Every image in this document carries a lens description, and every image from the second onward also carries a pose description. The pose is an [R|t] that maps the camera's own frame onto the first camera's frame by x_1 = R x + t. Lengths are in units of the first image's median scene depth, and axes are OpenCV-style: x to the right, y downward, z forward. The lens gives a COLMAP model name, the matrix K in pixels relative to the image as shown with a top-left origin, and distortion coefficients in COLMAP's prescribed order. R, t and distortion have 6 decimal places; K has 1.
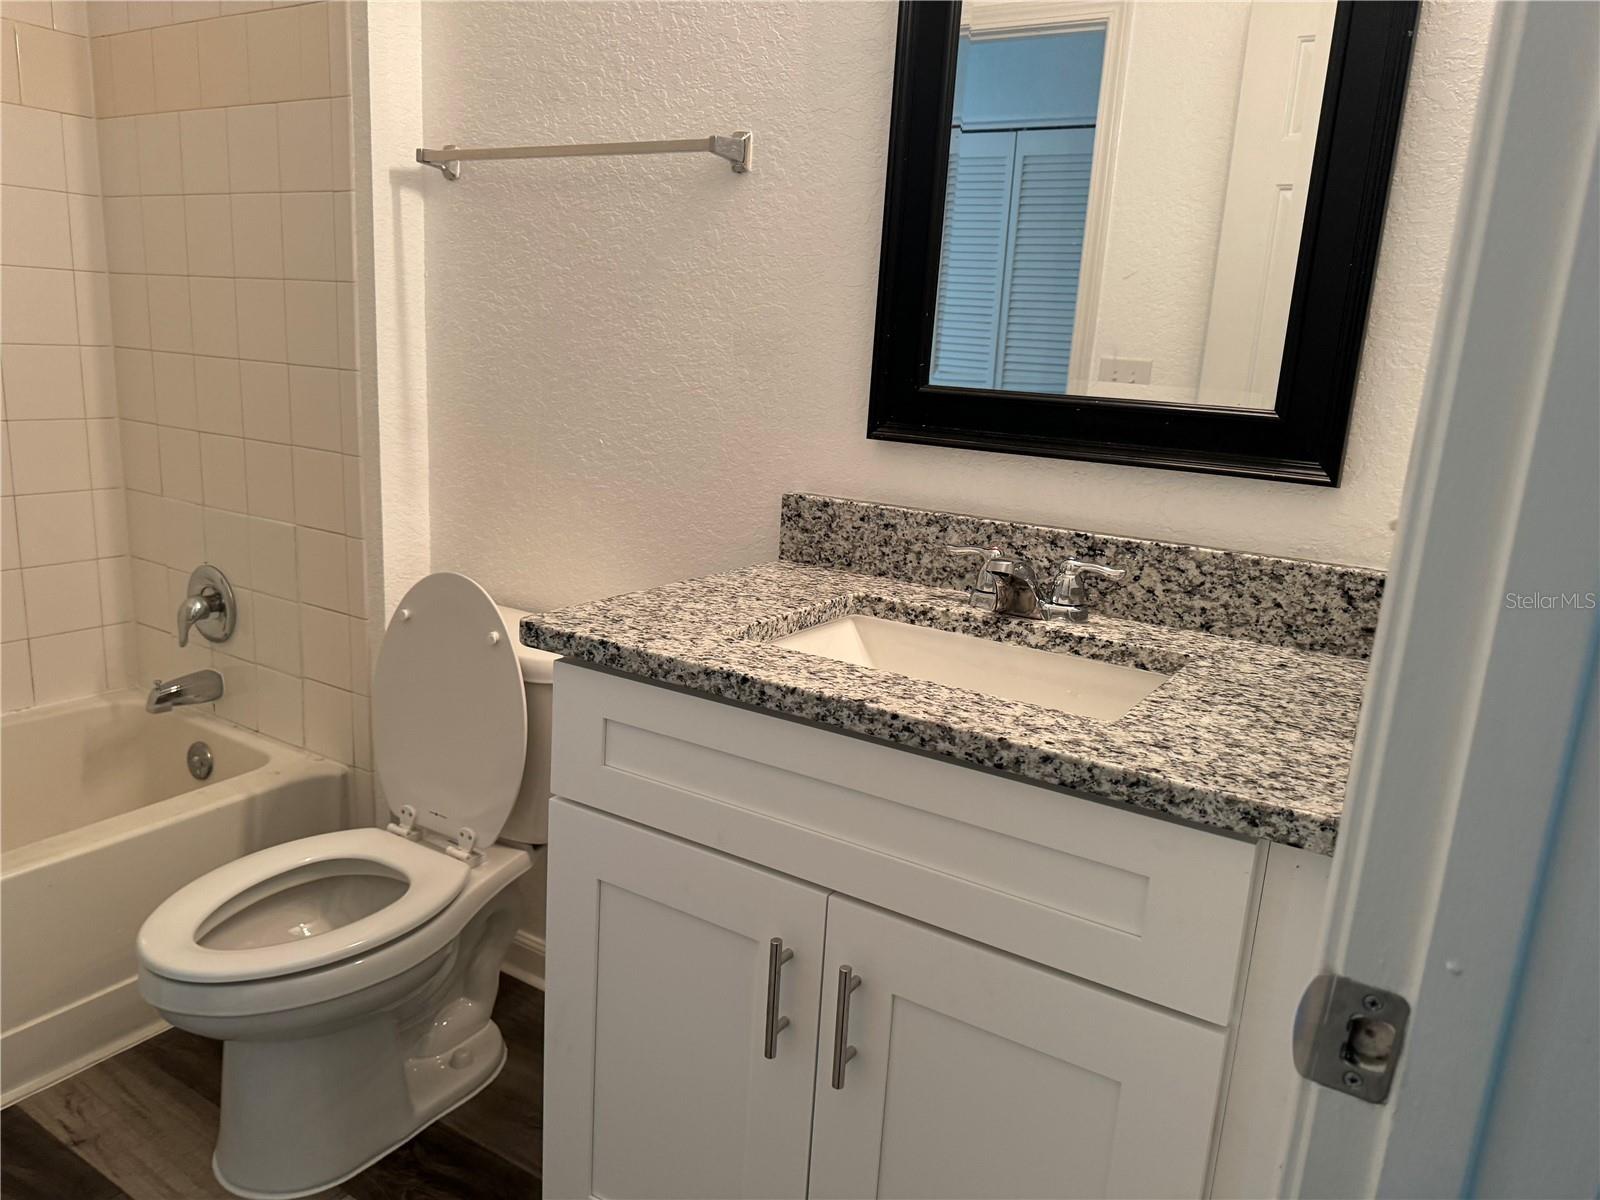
lens RADIAL K [[1113.8, 0, 812.6], [0, 1113.8, 600.4], [0, 0, 1]] dist [0.091820, -0.112693]
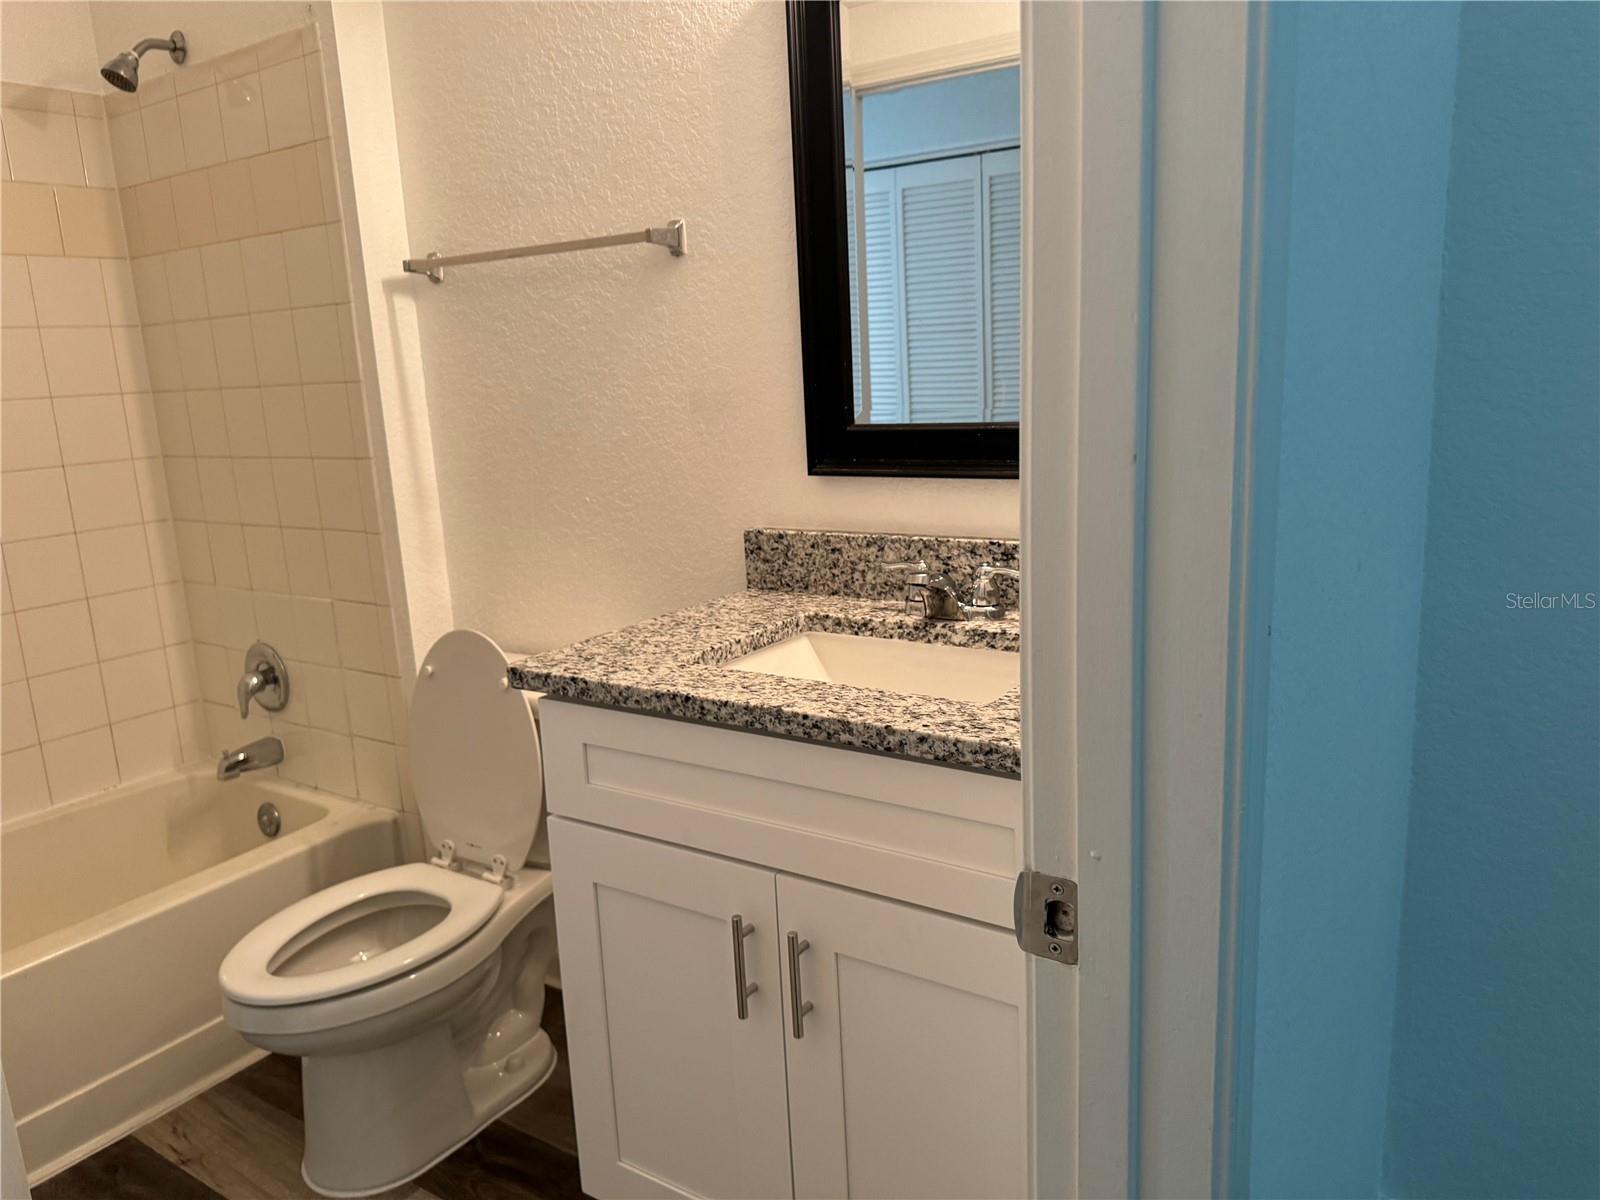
lens RADIAL K [[1132.0, 0, 836.7], [0, 1132.0, 586.6], [0, 0, 1]] dist [0.118522, -0.160966]
pose [[0.993841, -0.100932, -0.045747, 0.115191], [0.099792, 0.994654, -0.026541, 0.000381], [0.048181, 0.021812, 0.998600, -0.141731]]
